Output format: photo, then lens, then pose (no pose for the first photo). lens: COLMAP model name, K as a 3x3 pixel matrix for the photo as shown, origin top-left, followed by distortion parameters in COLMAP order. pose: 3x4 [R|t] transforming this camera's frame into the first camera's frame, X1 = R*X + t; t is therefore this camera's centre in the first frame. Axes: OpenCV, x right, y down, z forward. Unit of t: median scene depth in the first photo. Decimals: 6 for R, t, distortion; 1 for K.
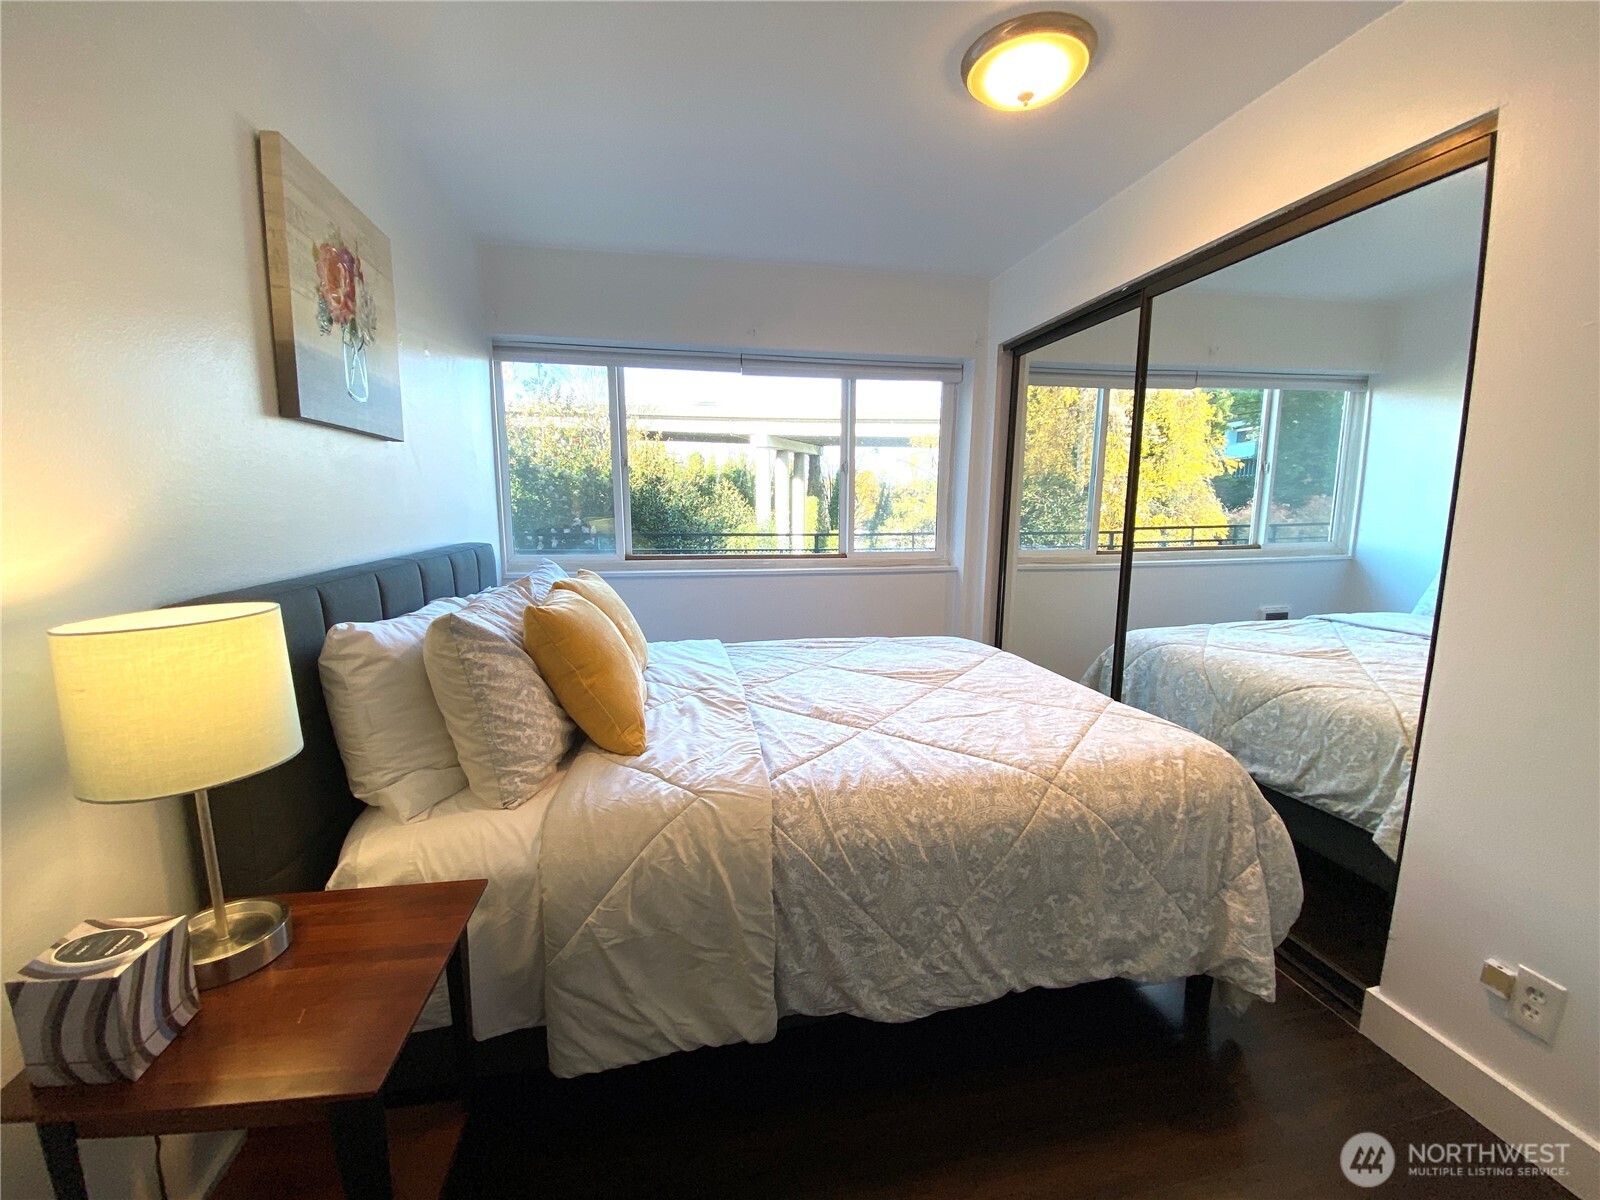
lens RADIAL K [[637.1, 0, 796.1], [0, 637.1, 606.9], [0, 0, 1]] dist [-0.005689, -0.004097]
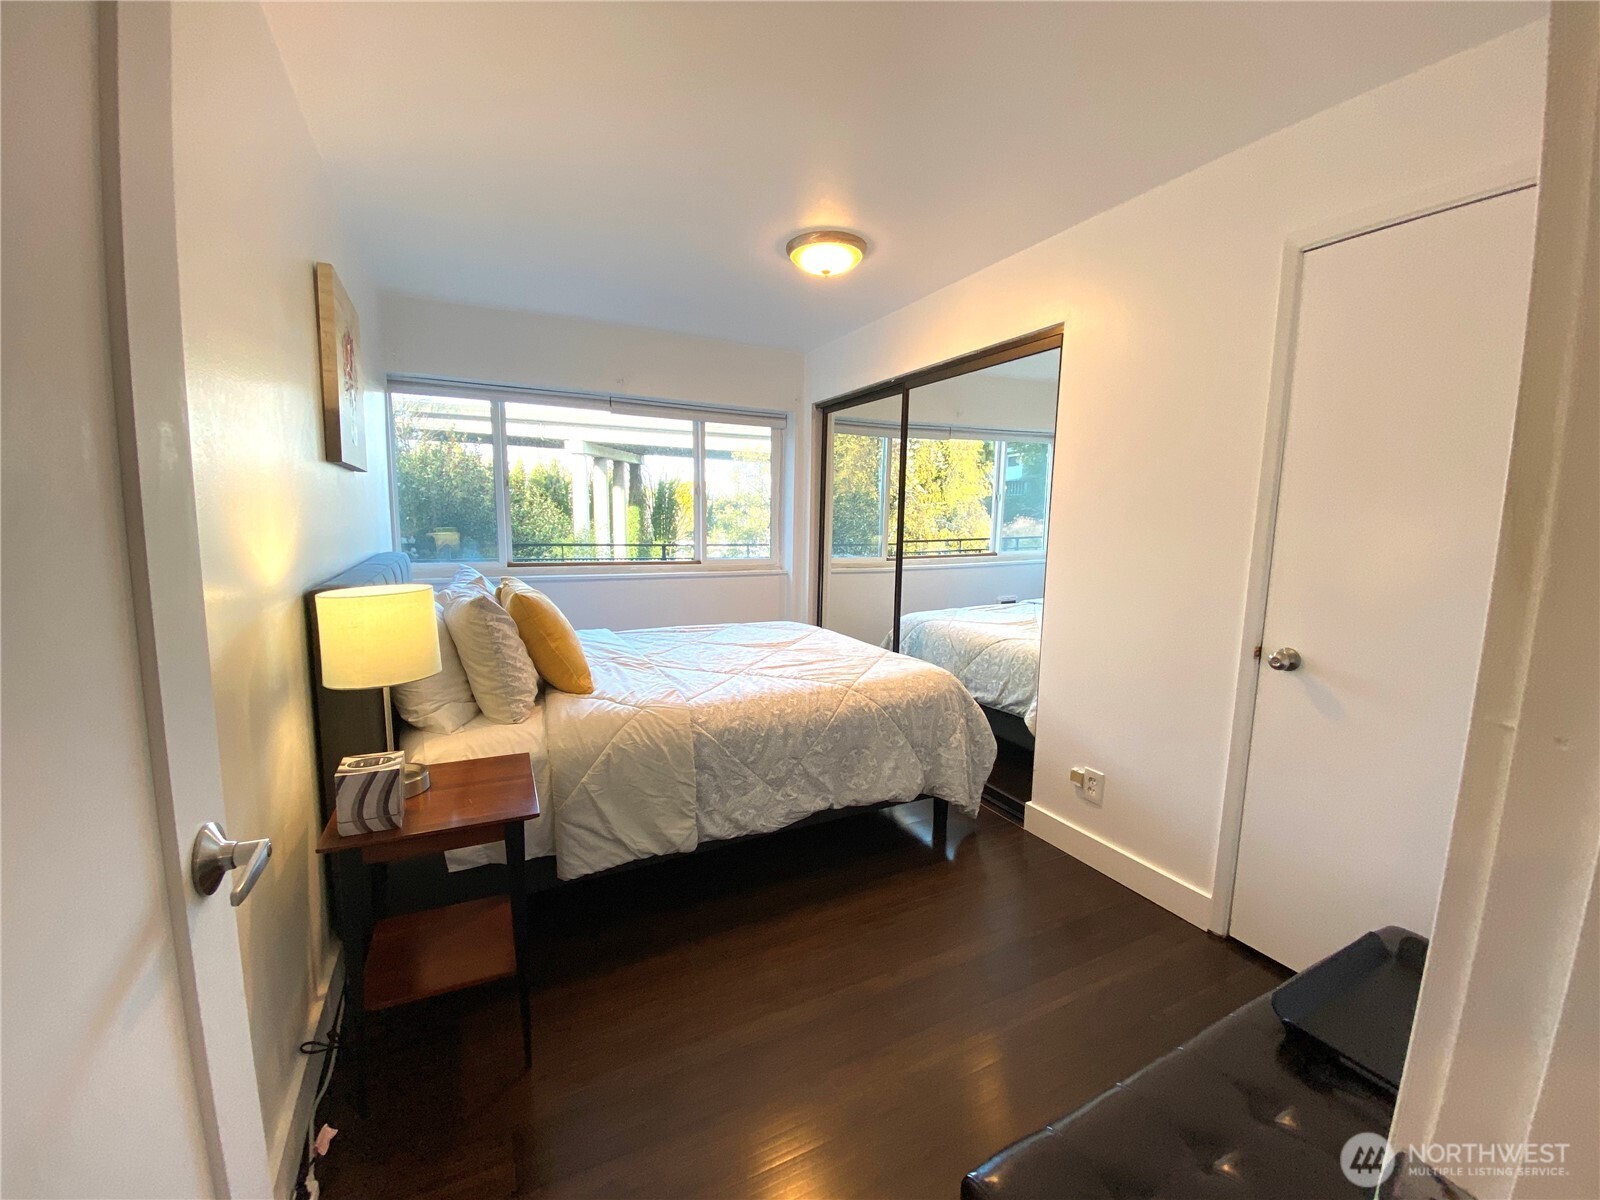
lens RADIAL K [[637.1, 0, 799.5], [0, 637.1, 597.7], [0, 0, 1]] dist [-0.005689, -0.004097]
pose [[0.960975, -0.020992, 0.275838, -0.143108], [0.029334, 0.999228, -0.026151, 0.049361], [-0.275076, 0.033222, 0.960848, -0.445316]]
